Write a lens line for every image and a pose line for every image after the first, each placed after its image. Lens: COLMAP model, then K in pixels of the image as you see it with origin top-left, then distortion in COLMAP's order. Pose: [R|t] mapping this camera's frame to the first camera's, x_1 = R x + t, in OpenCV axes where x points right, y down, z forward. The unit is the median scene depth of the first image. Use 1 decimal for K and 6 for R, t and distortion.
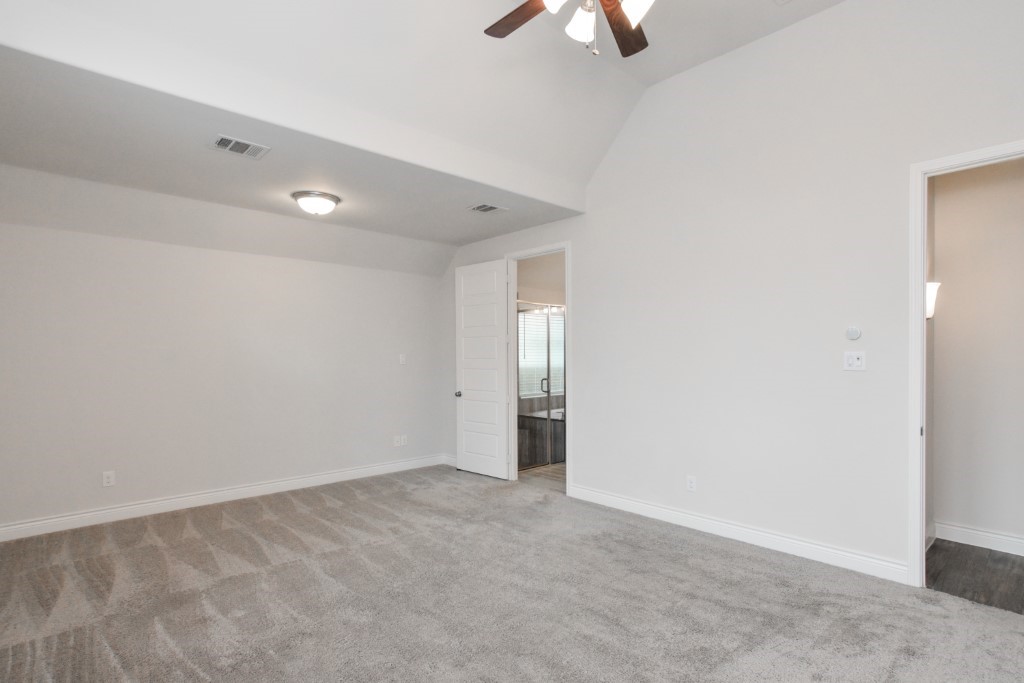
lens RADIAL K [[500.5, 0, 509.5], [0, 500.5, 349.4], [0, 0, 1]] dist [-0.007669, 0.006565]
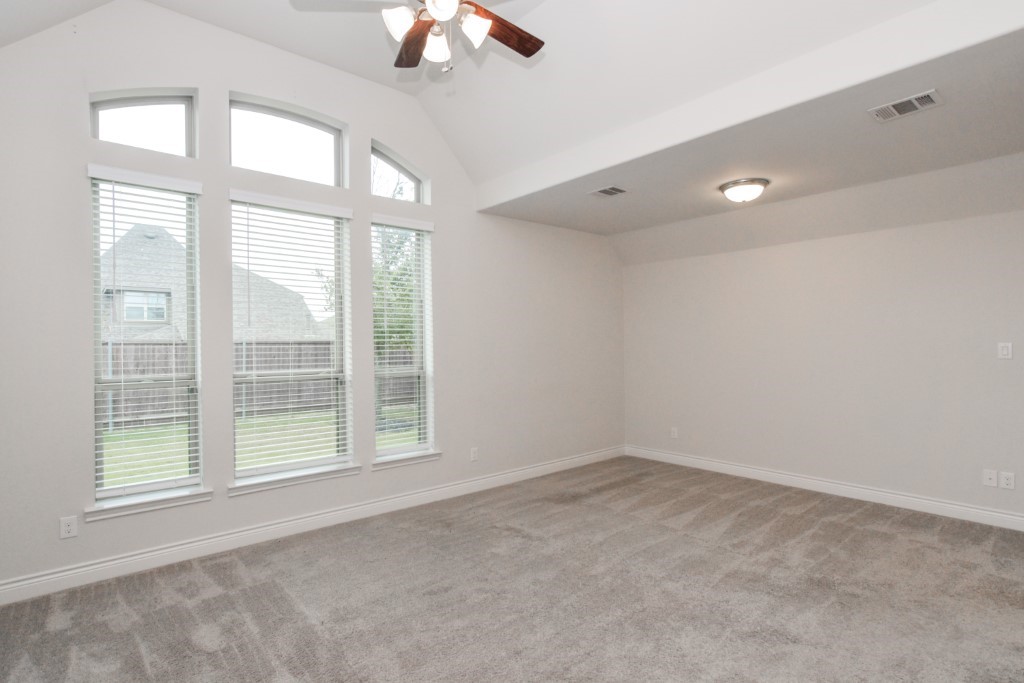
lens RADIAL K [[500.5, 0, 510.5], [0, 500.5, 339.8], [0, 0, 1]] dist [-0.007669, 0.006565]
pose [[-0.007692, -0.006945, -0.999946, 0.607646], [0.018830, 0.999798, -0.007089, -0.001540], [0.999793, -0.018883, -0.007560, 0.555328]]
